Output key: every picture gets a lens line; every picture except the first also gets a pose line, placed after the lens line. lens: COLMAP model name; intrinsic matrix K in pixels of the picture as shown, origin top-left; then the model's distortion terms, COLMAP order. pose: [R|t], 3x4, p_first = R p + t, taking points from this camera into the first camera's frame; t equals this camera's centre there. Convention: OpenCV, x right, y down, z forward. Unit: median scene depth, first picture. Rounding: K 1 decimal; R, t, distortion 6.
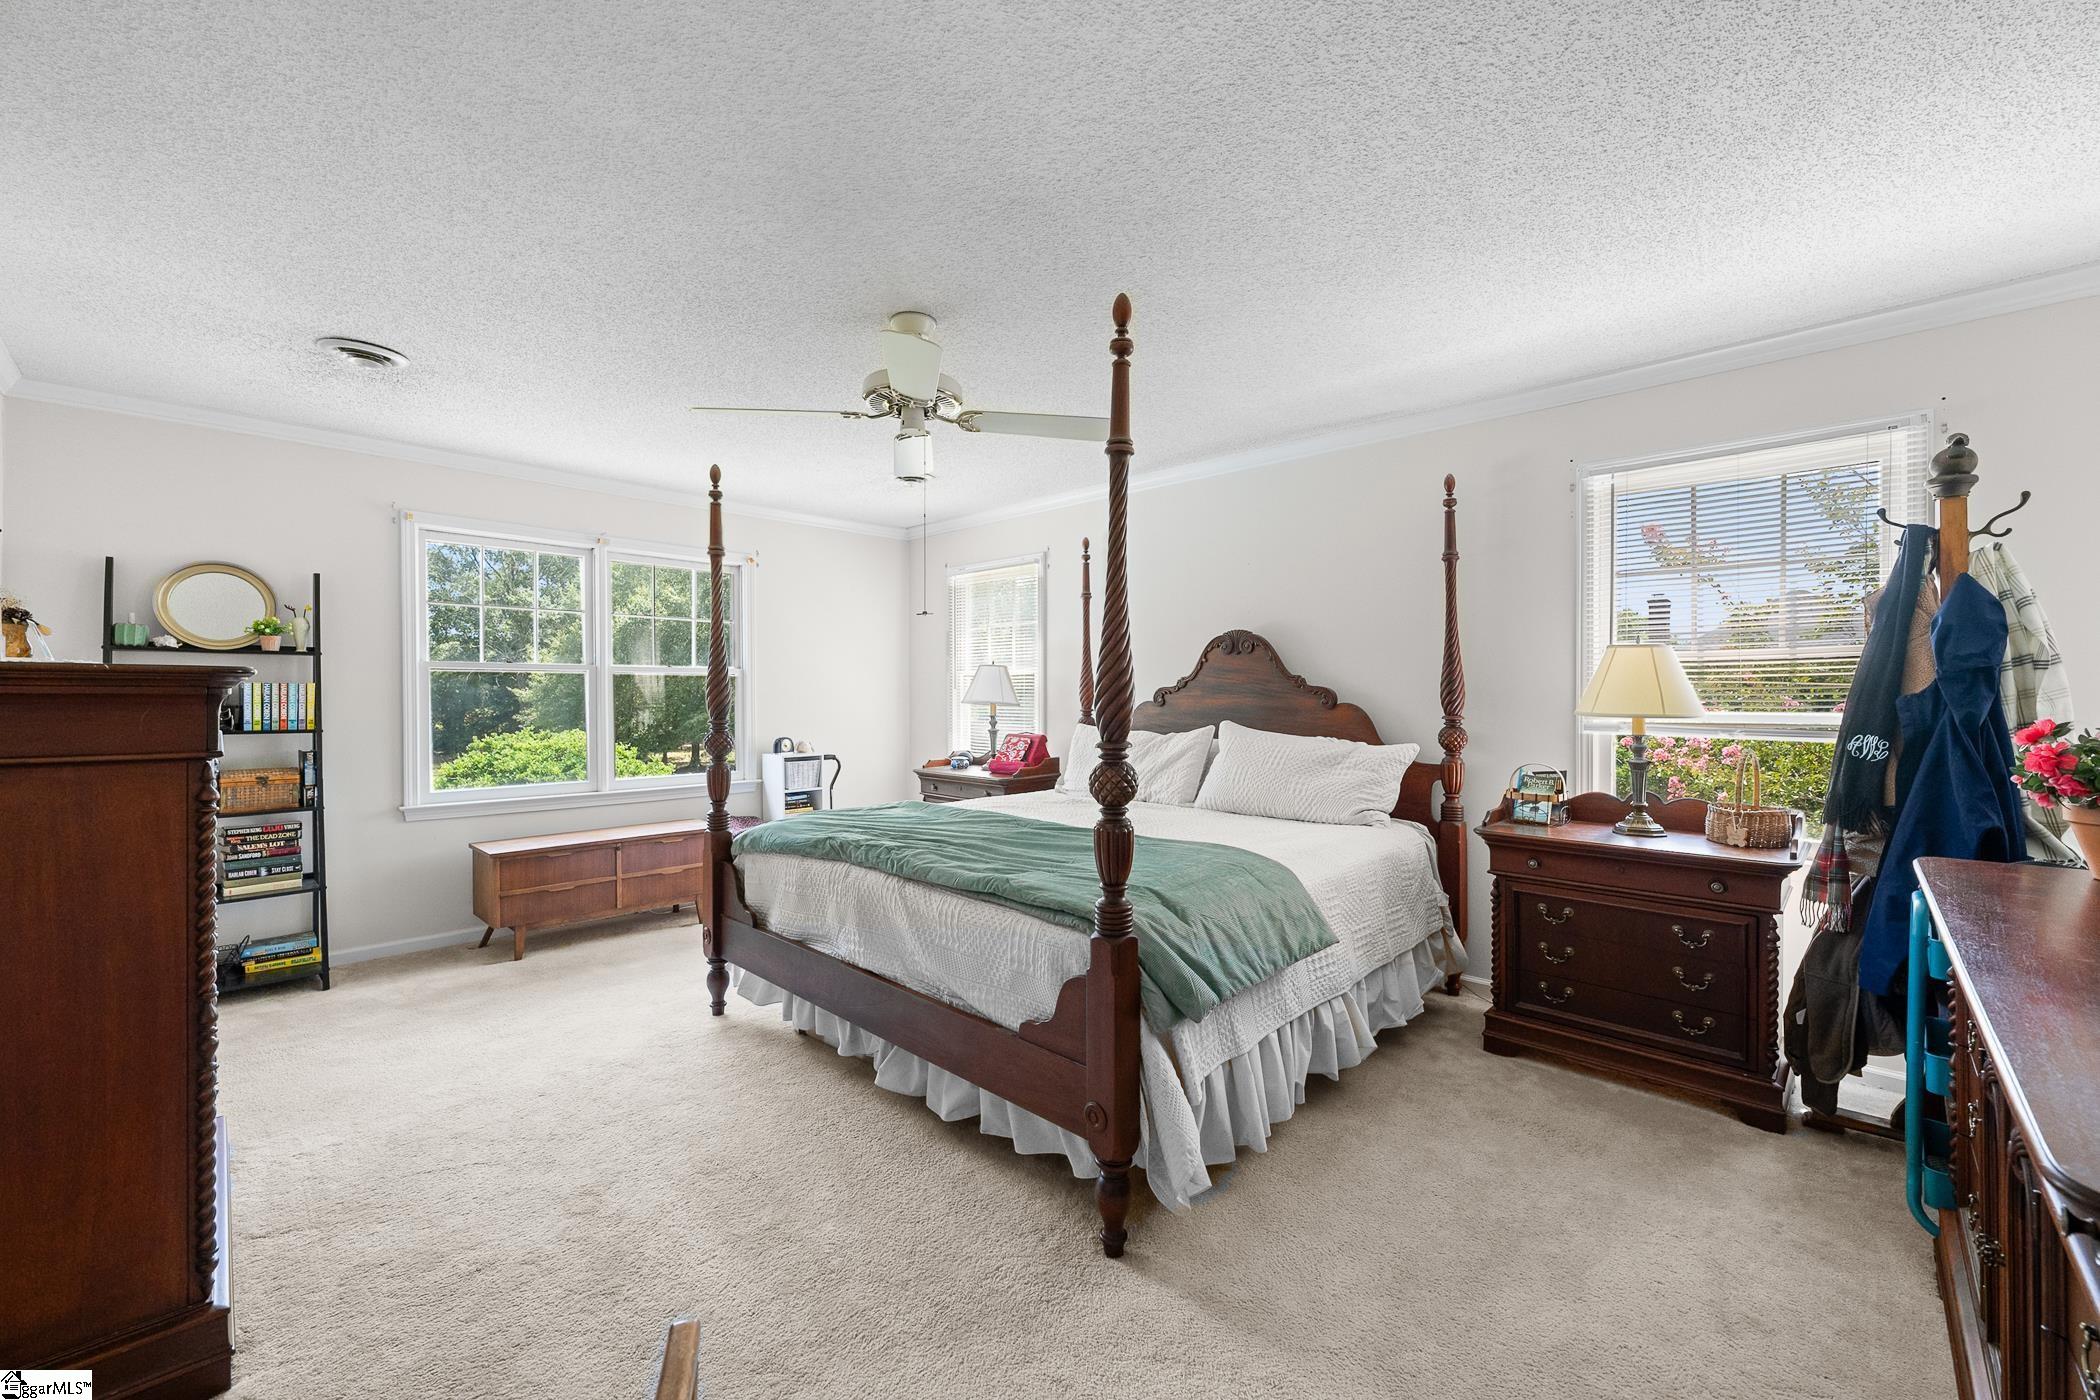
lens RADIAL K [[839.4, 0, 1050.0], [0, 839.4, 700.0], [0, 0, 1]] dist [-0.000471, -0.000007]
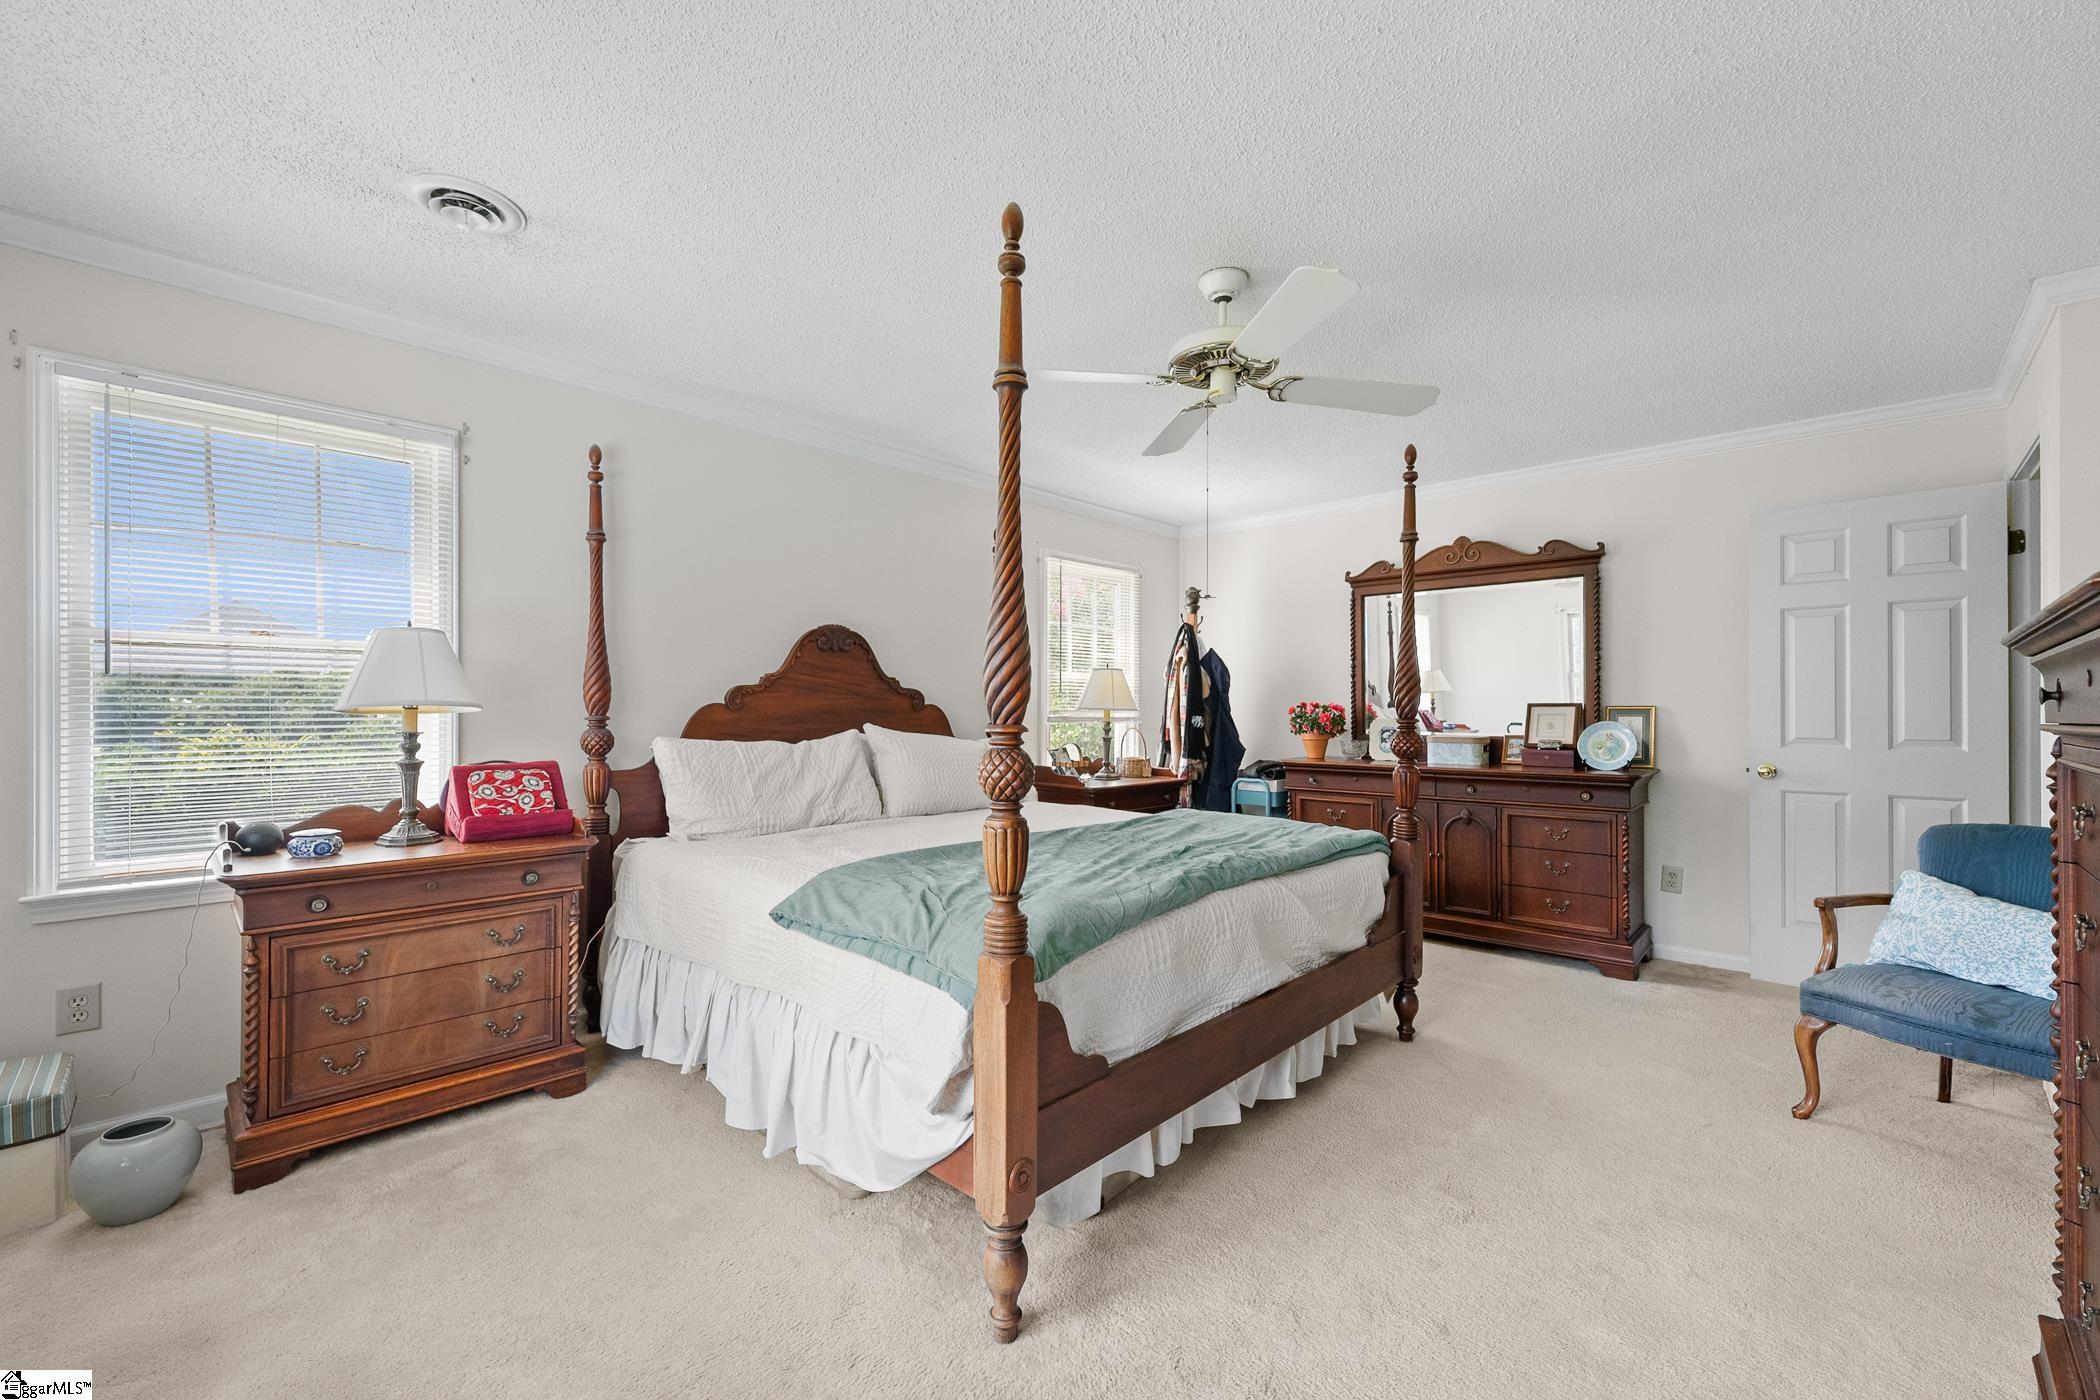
lens RADIAL K [[839.4, 0, 1050.0], [0, 839.4, 700.0], [0, 0, 1]] dist [-0.000471, -0.000007]
pose [[0.032535, 0.005784, 0.999454, -0.752565], [0.008786, 0.999943, -0.006073, 0.006085], [-0.999432, 0.008979, 0.032482, 0.799266]]
